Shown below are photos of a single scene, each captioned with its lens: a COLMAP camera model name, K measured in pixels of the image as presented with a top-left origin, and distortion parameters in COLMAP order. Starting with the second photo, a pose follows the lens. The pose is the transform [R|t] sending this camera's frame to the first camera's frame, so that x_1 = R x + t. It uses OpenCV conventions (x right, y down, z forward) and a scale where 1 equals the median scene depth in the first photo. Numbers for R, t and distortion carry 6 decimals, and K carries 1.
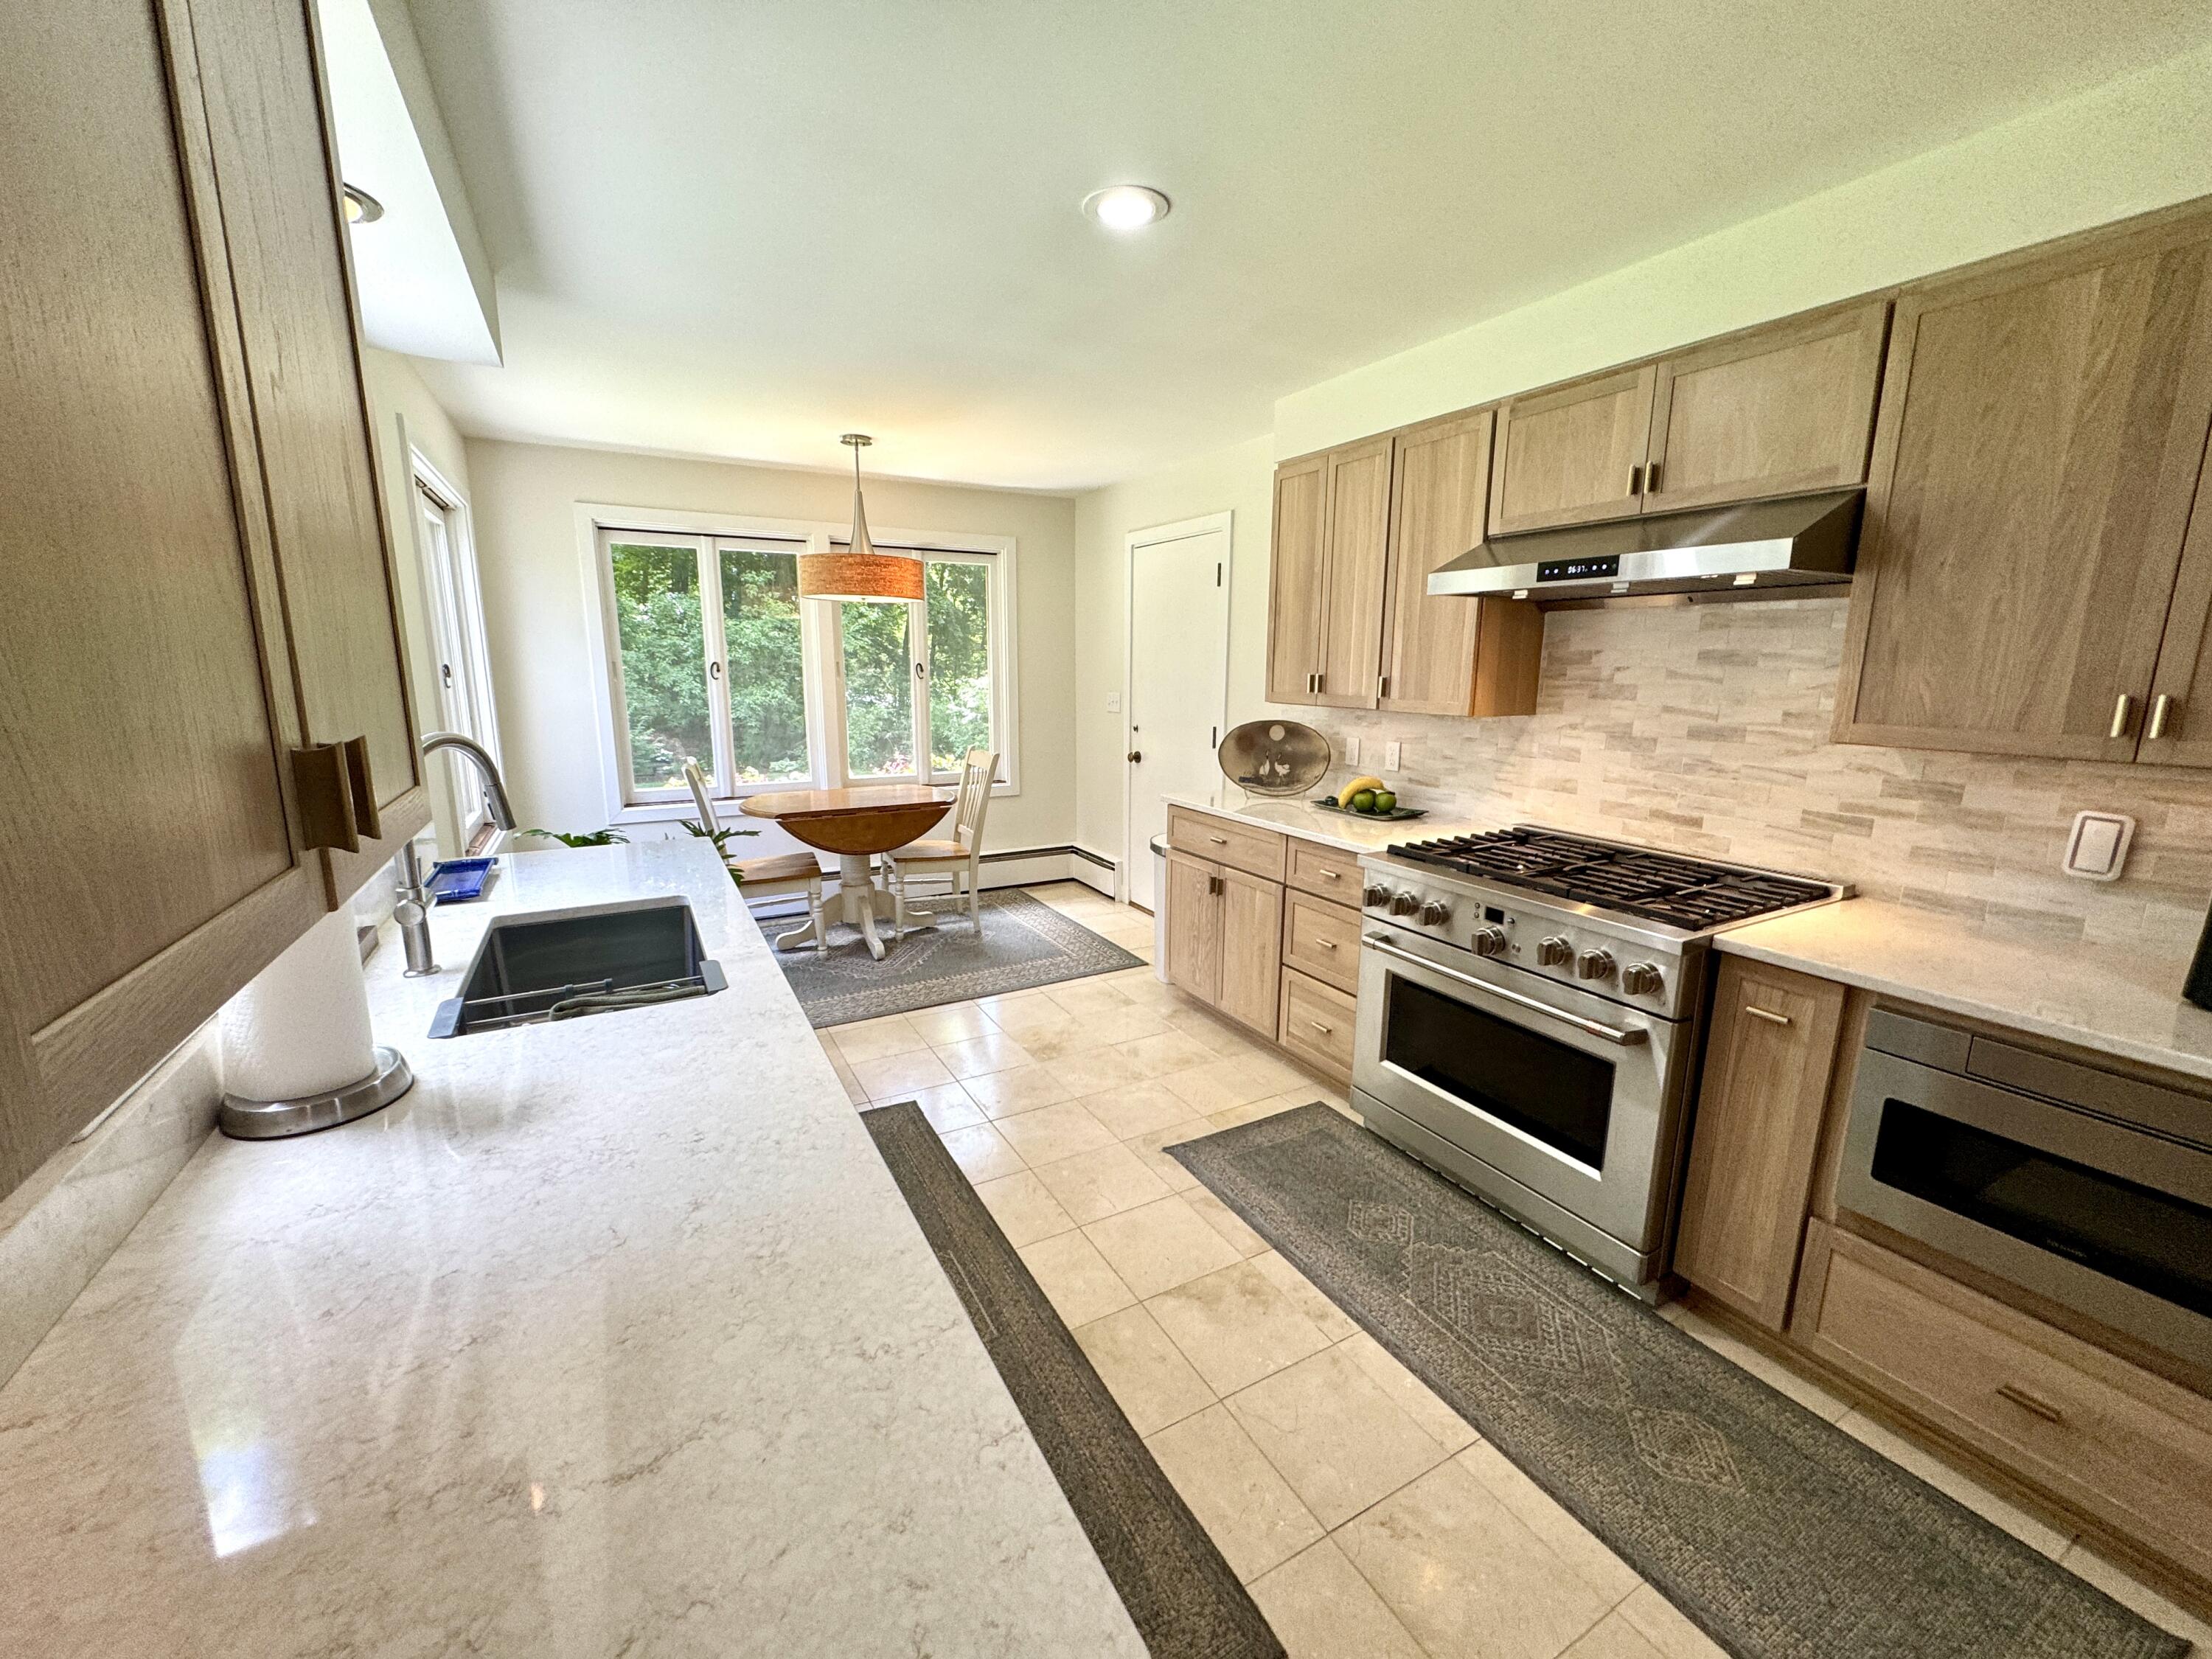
lens RADIAL K [[879.5, 0, 1102.7], [0, 879.5, 830.2], [0, 0, 1]] dist [-0.001189, 0.000234]
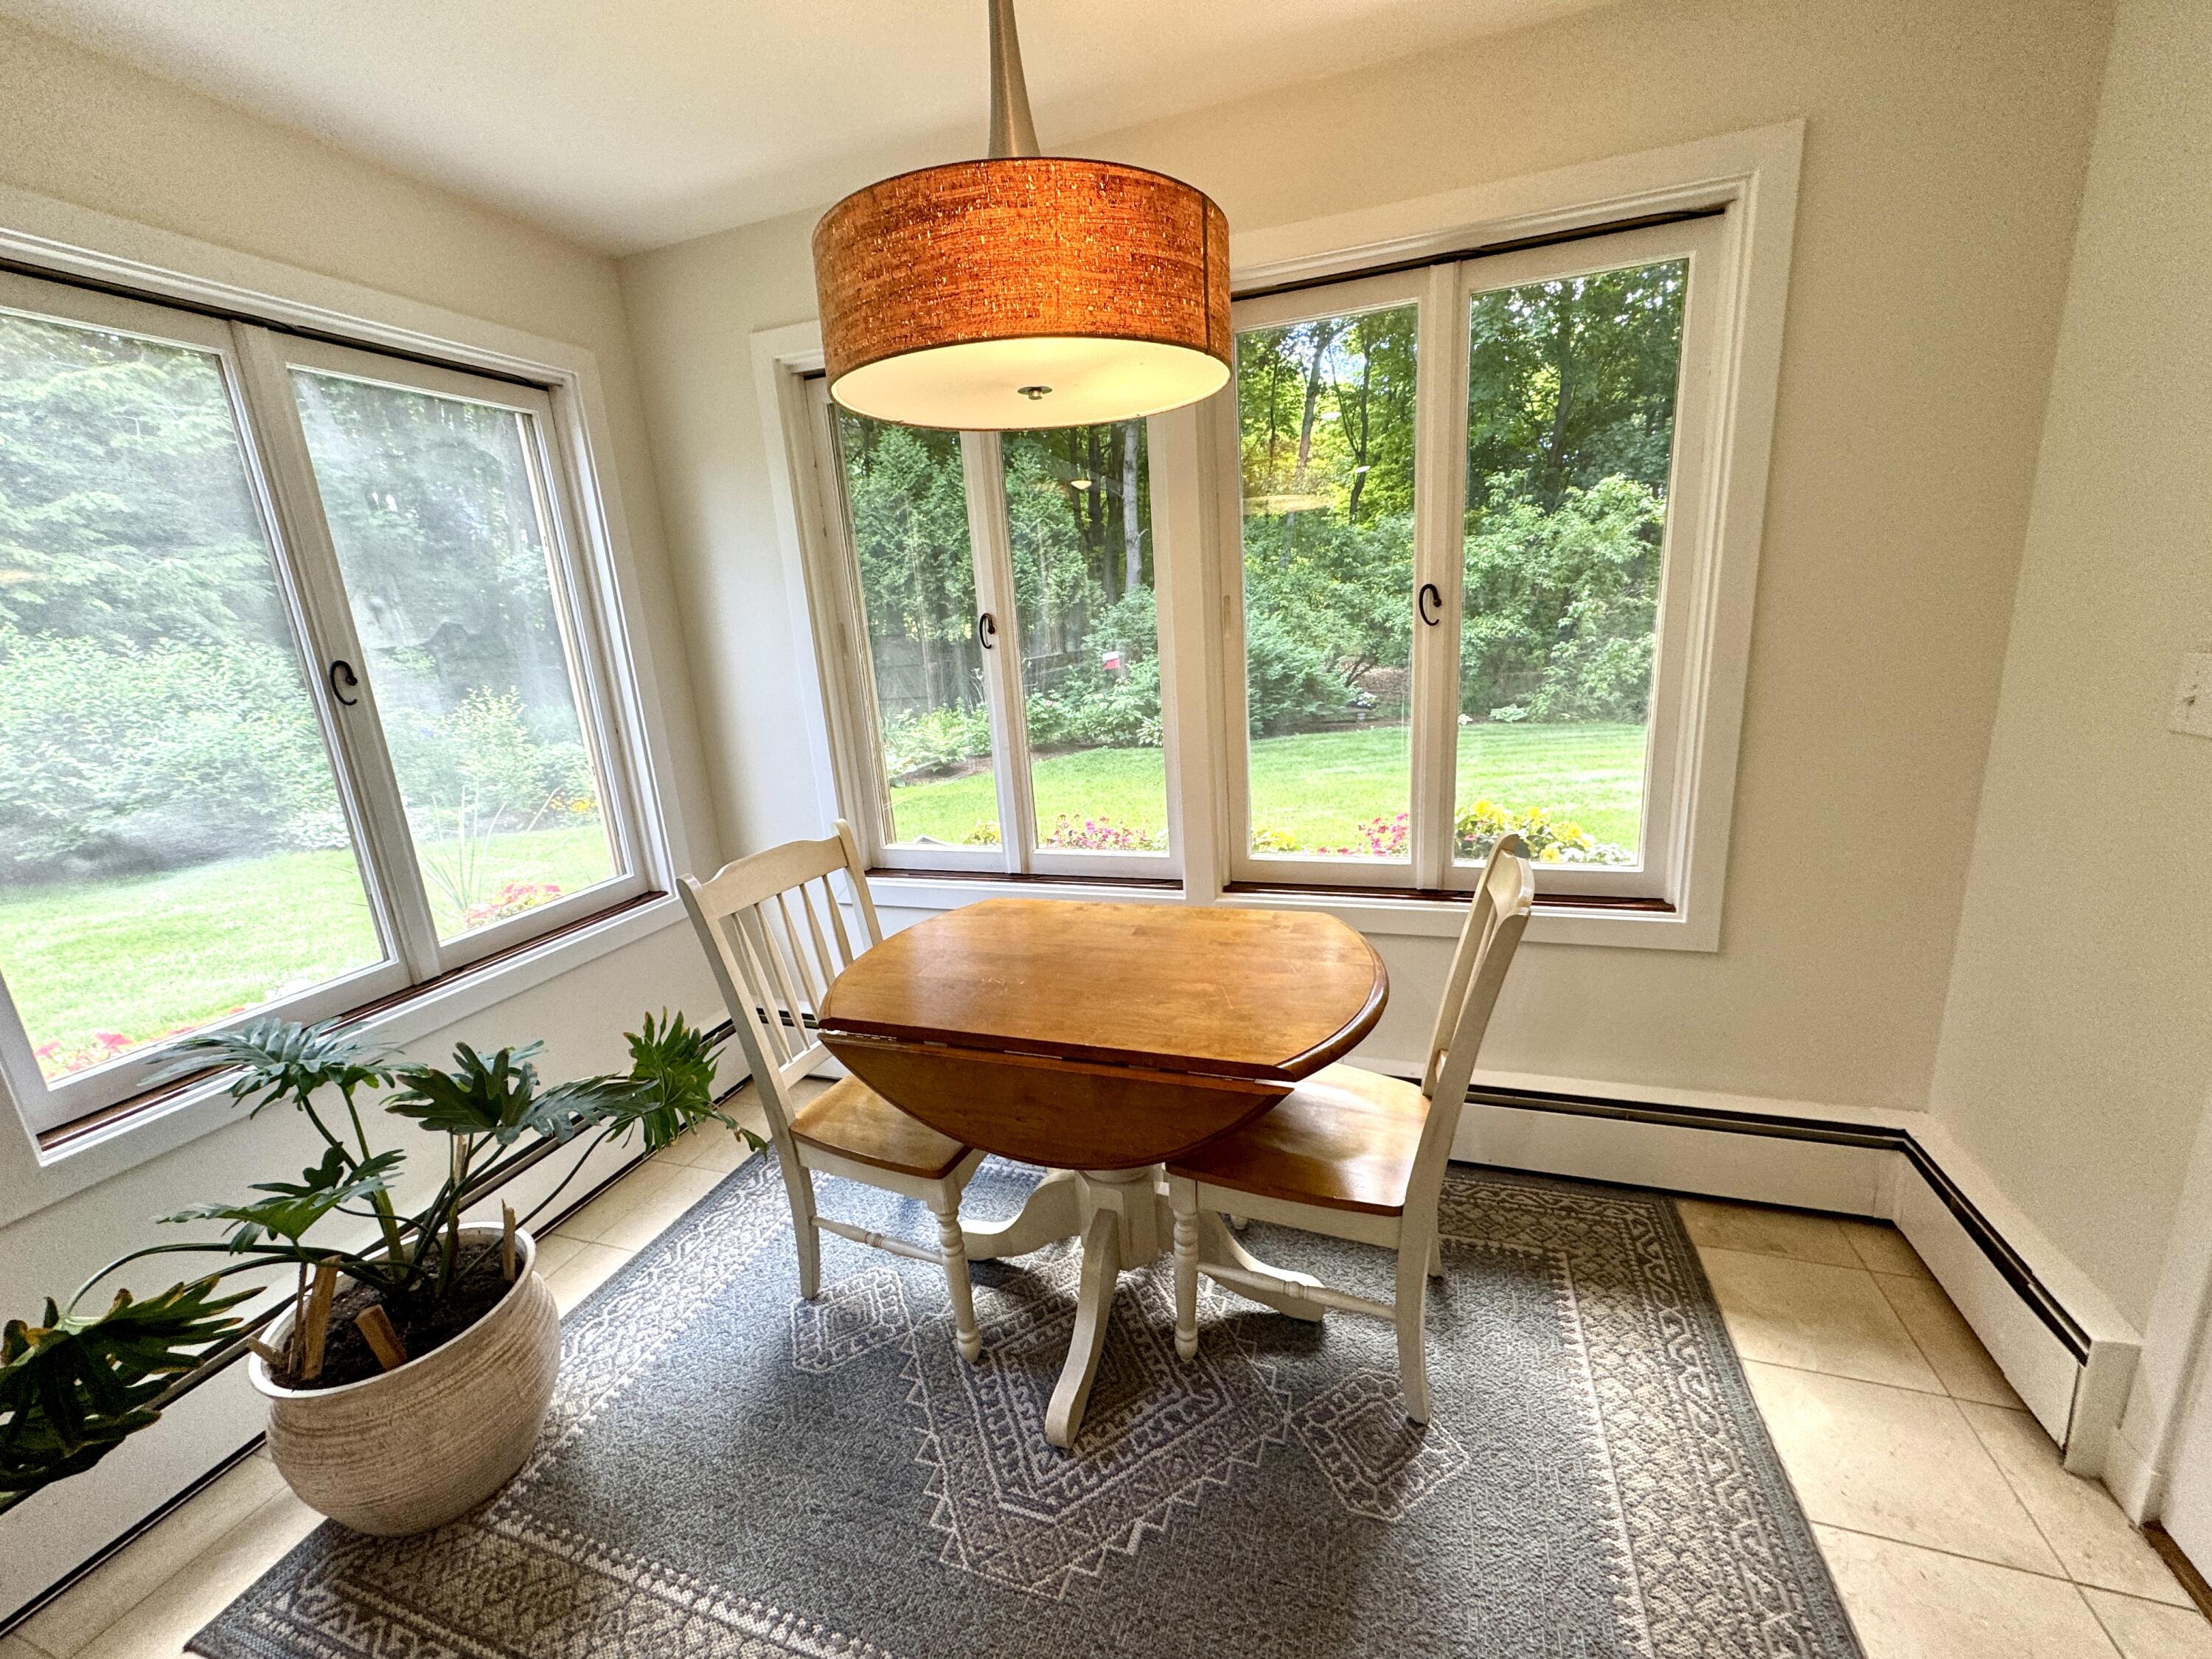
lens RADIAL K [[885.2, 0, 1102.6], [0, 885.2, 828.5], [0, 0, 1]] dist [-0.001828, -0.000228]
pose [[0.669591, 0.129484, -0.731357, -0.012907], [-0.071197, 0.991342, 0.110329, -0.169153], [0.739310, -0.021805, 0.673012, 0.910519]]
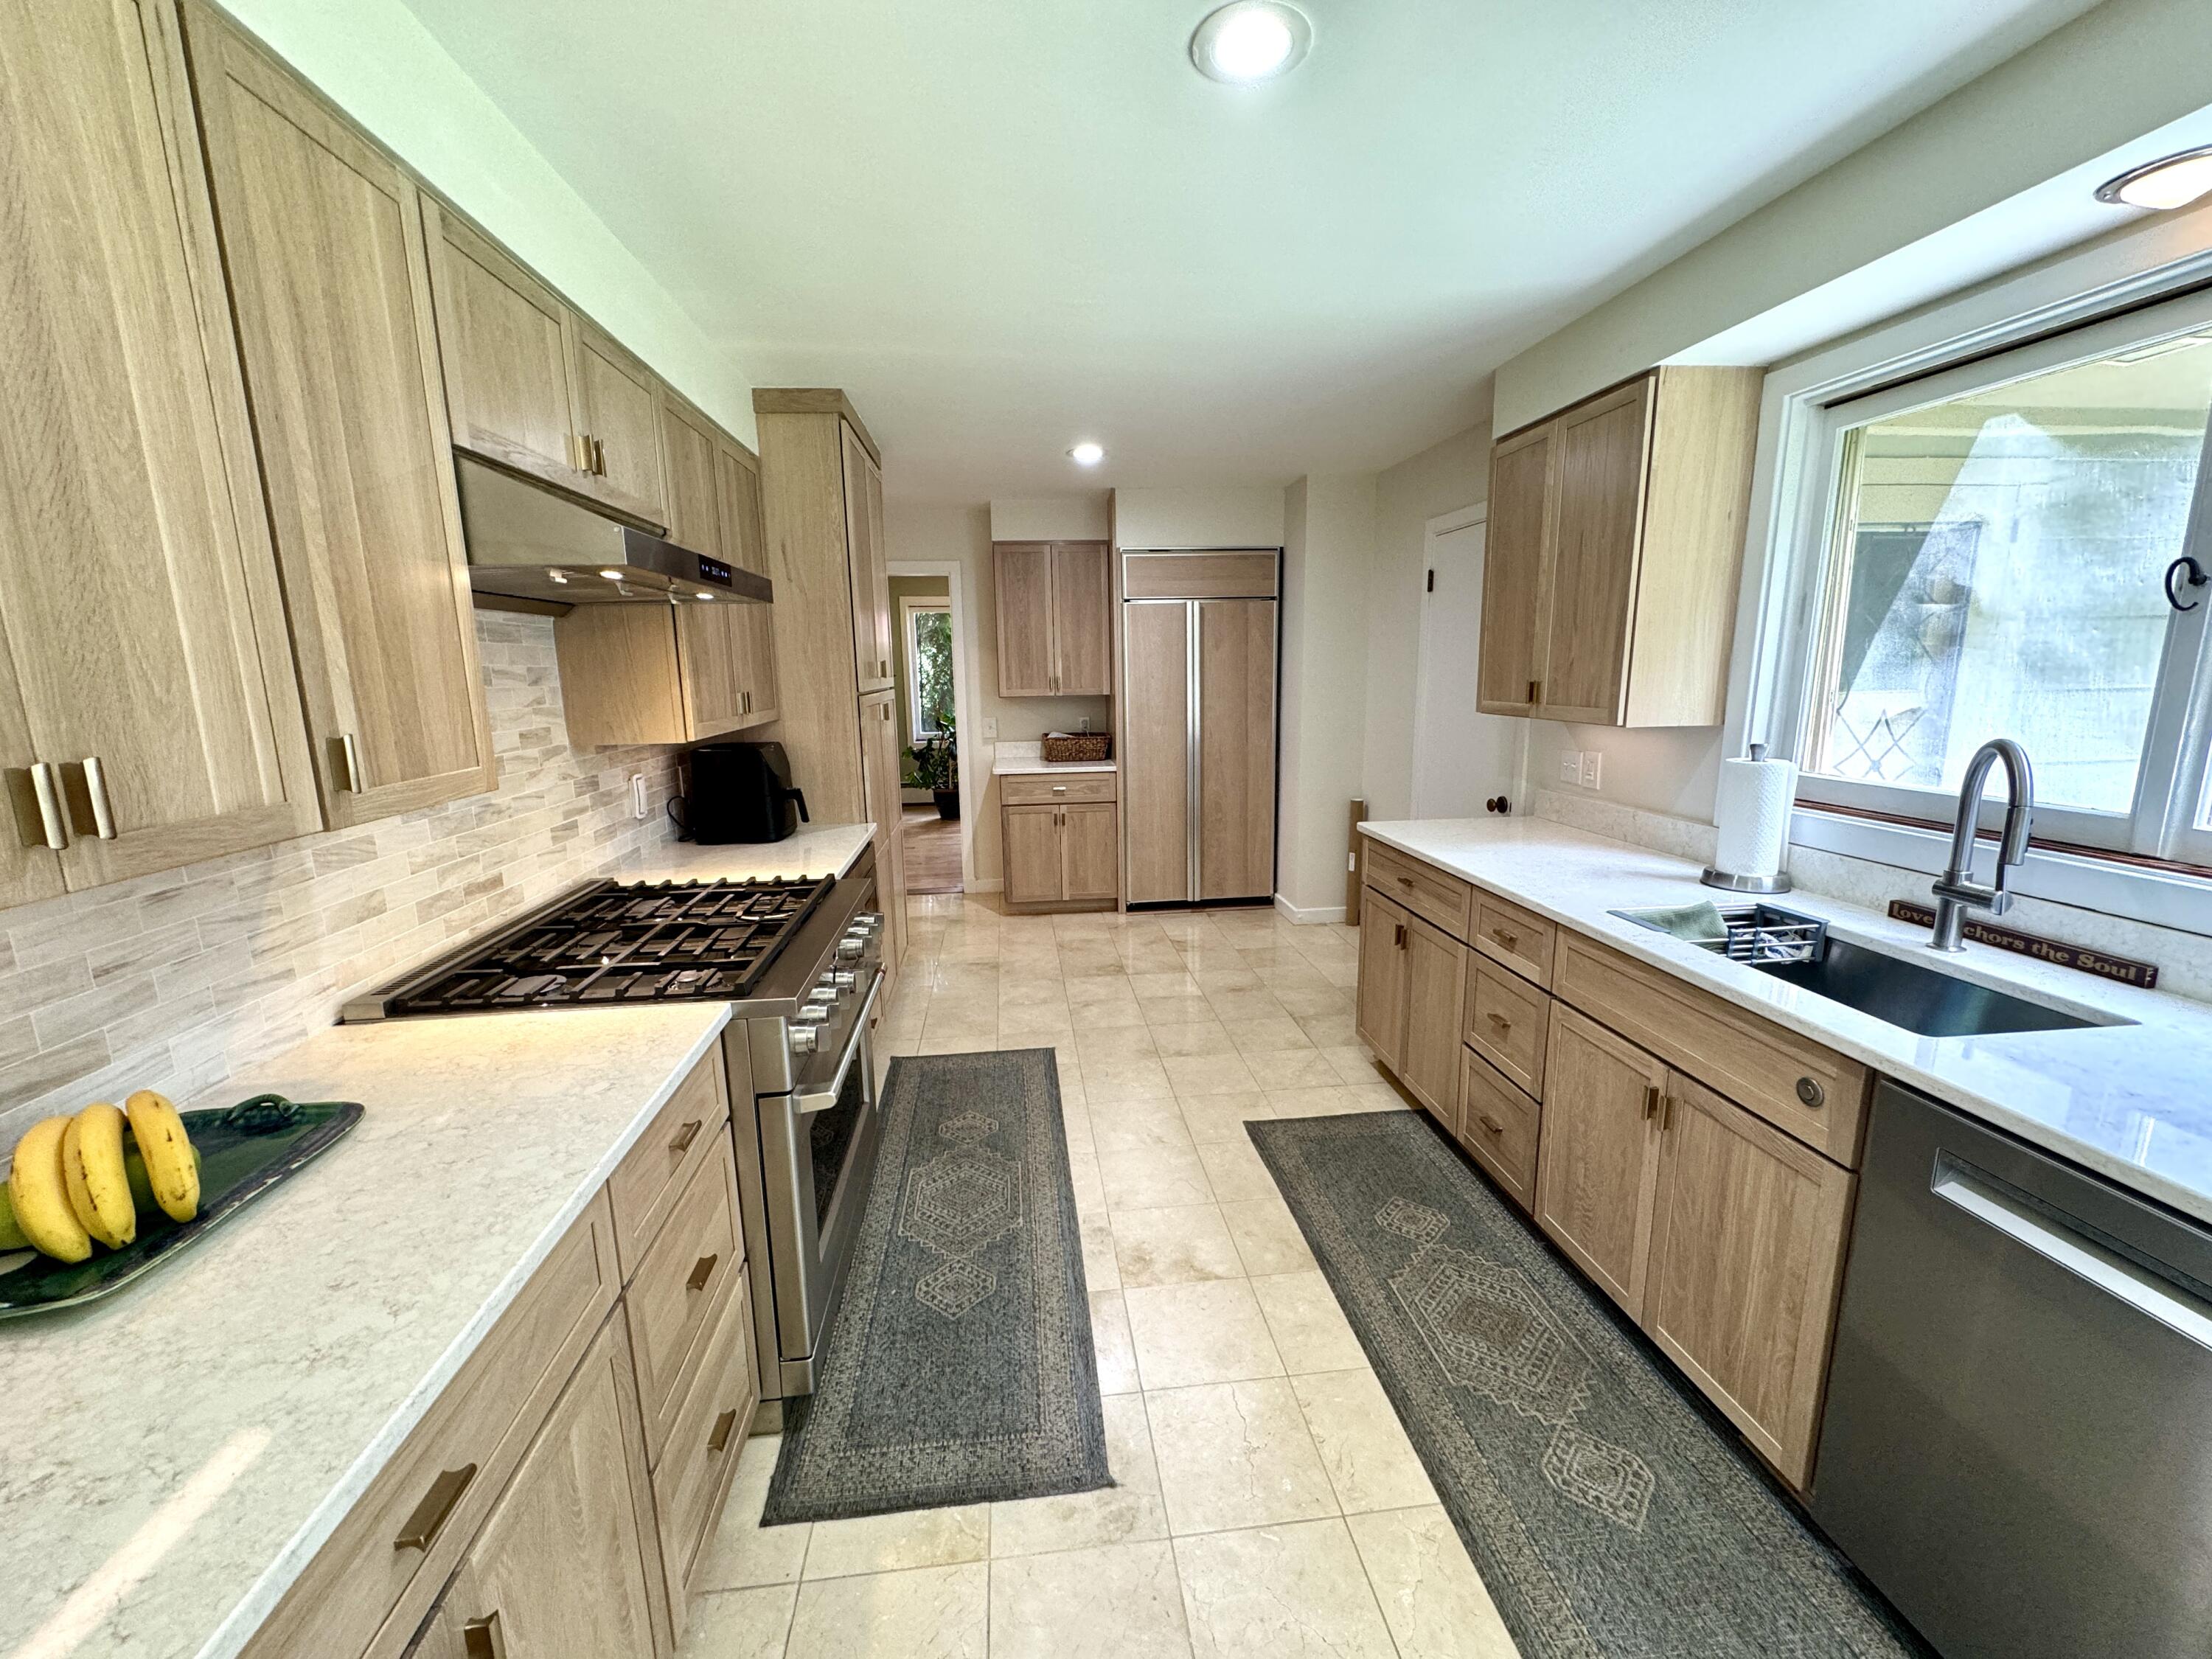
lens RADIAL K [[885.2, 0, 1102.6], [0, 885.2, 828.5], [0, 0, 1]] dist [-0.001828, -0.000228]
pose [[-0.925170, -0.060905, 0.374635, -0.089374], [0.083156, 0.930536, 0.356634, -0.198848], [-0.370332, 0.361100, -0.855839, 0.990832]]
